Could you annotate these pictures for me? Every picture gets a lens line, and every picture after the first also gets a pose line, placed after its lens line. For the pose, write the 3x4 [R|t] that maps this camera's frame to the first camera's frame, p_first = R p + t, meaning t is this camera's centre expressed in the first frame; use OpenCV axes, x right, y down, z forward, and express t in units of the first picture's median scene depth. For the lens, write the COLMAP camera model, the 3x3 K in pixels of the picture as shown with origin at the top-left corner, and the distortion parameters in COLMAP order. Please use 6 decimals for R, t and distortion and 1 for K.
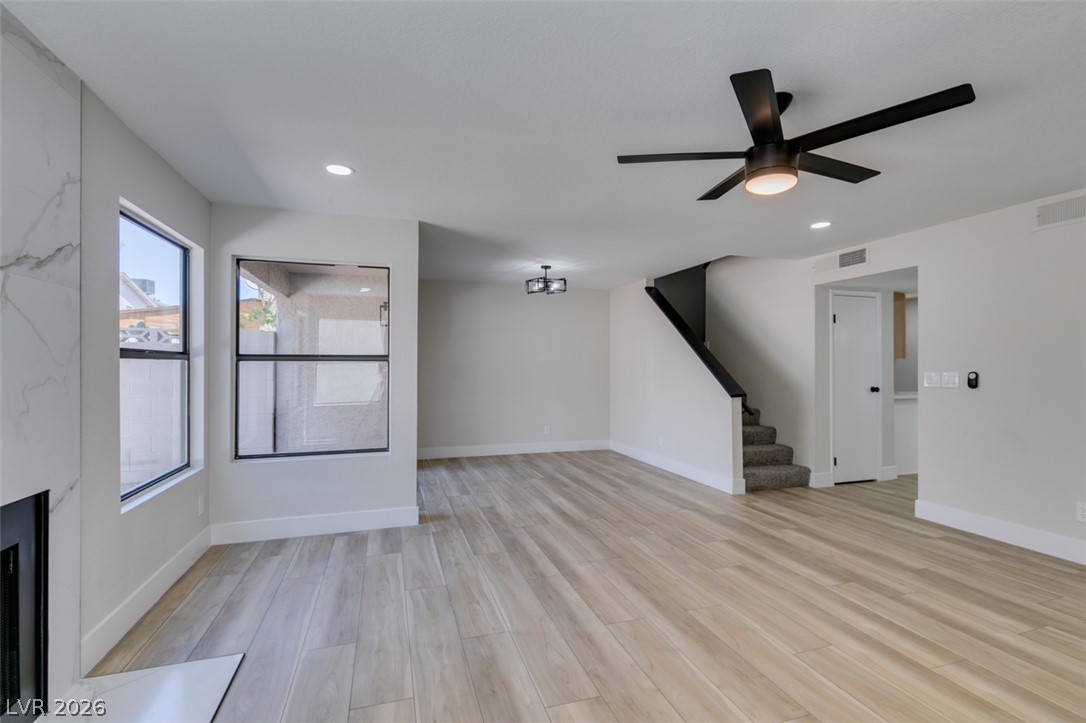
lens RADIAL K [[487.0, 0, 540.9], [0, 487.0, 362.5], [0, 0, 1]] dist [0.000692, -0.000723]
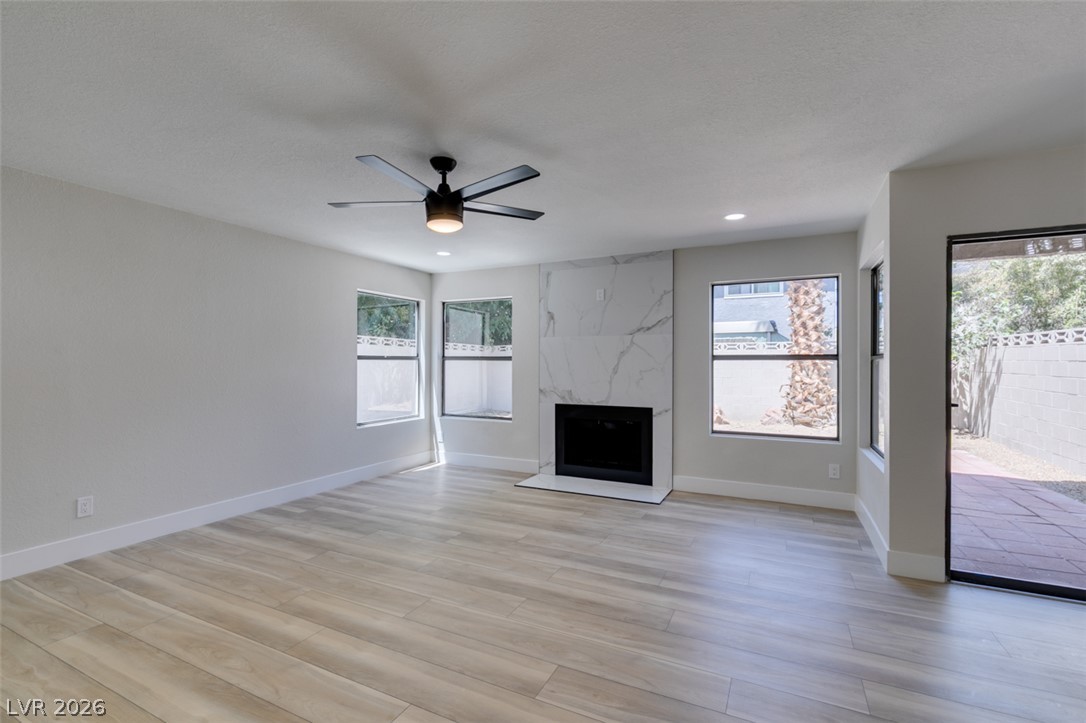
lens RADIAL K [[487.0, 0, 540.9], [0, 487.0, 362.5], [0, 0, 1]] dist [0.000692, -0.000723]
pose [[-0.696844, -0.003251, -0.717215, 0.710679], [0.002083, 0.999976, -0.006556, 0.007719], [0.717219, -0.006062, -0.696821, 1.210263]]
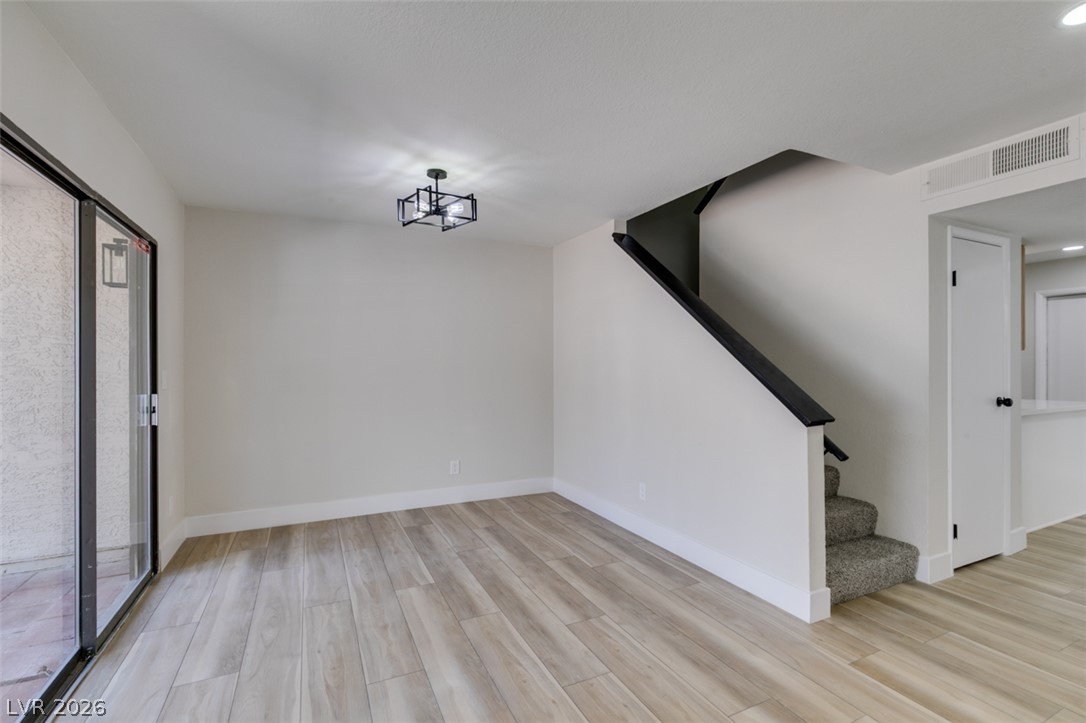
lens RADIAL K [[485.7, 0, 540.9], [0, 485.7, 366.0], [0, 0, 1]] dist [0.000628, -0.001056]
pose [[0.990600, -0.004560, 0.136712, 0.074503], [0.003107, 0.999936, 0.010833, 0.005343], [-0.136752, -0.010306, 0.990552, 0.721501]]
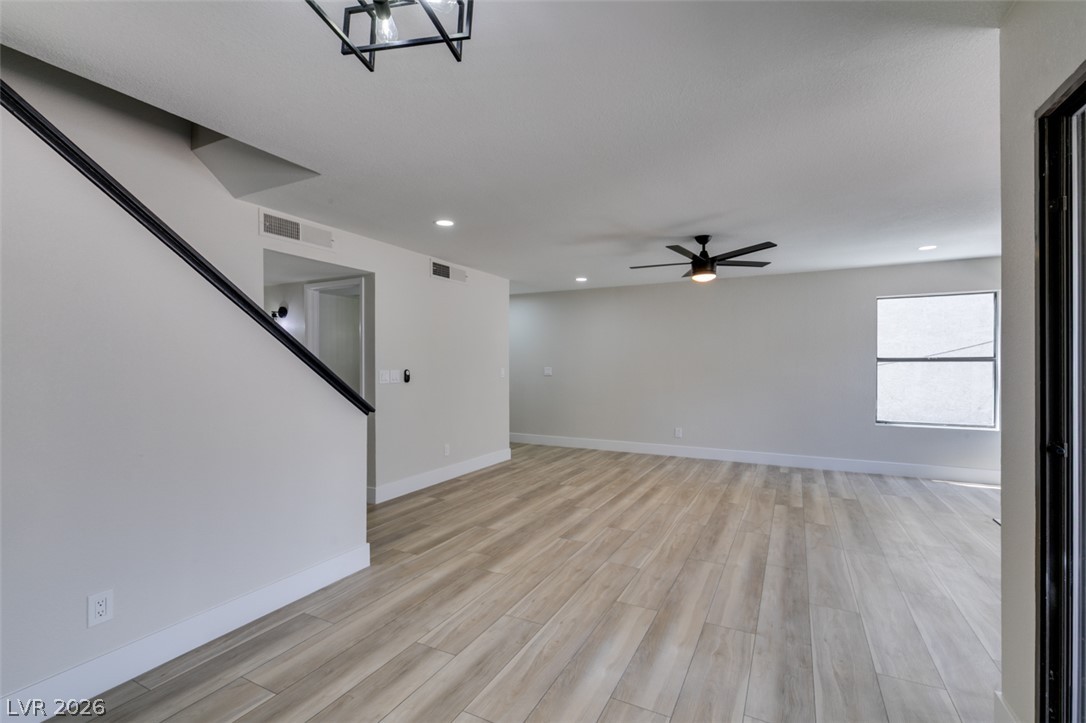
lens RADIAL K [[485.7, 0, 540.9], [0, 485.7, 366.0], [0, 0, 1]] dist [0.000628, -0.001056]
pose [[-0.703873, -0.003463, 0.710317, -0.289234], [-0.005573, 0.999984, -0.000647, 0.008698], [-0.710304, -0.004414, -0.703881, 1.687523]]
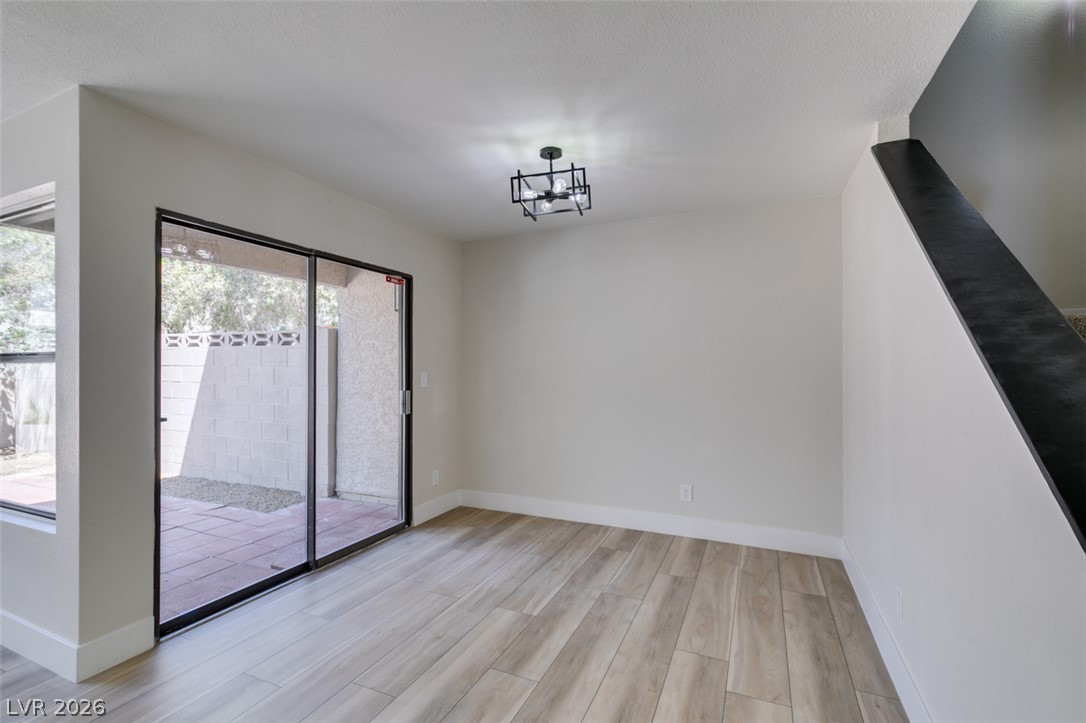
lens RADIAL K [[485.7, 0, 540.9], [0, 485.7, 366.0], [0, 0, 1]] dist [0.000628, -0.001056]
pose [[0.742987, -0.004652, -0.669290, 0.473395], [0.007121, 0.999974, 0.000954, 0.005766], [0.669268, -0.005475, 0.743001, 1.003897]]
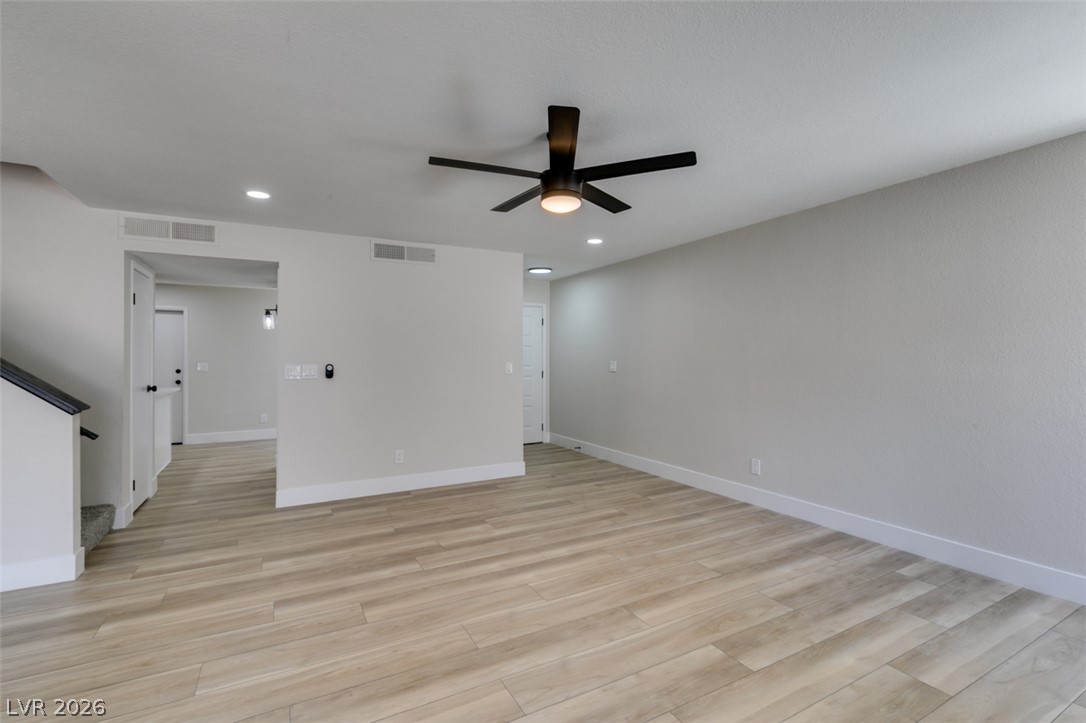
lens RADIAL K [[492.0, 0, 543.8], [0, 492.0, 351.4], [0, 0, 1]] dist [-0.002311, -0.000665]
pose [[-0.190052, 0.013525, 0.981681, -0.392522], [-0.001542, 0.999900, -0.014074, 0.003572], [-0.981773, -0.004188, -0.190012, 0.728158]]
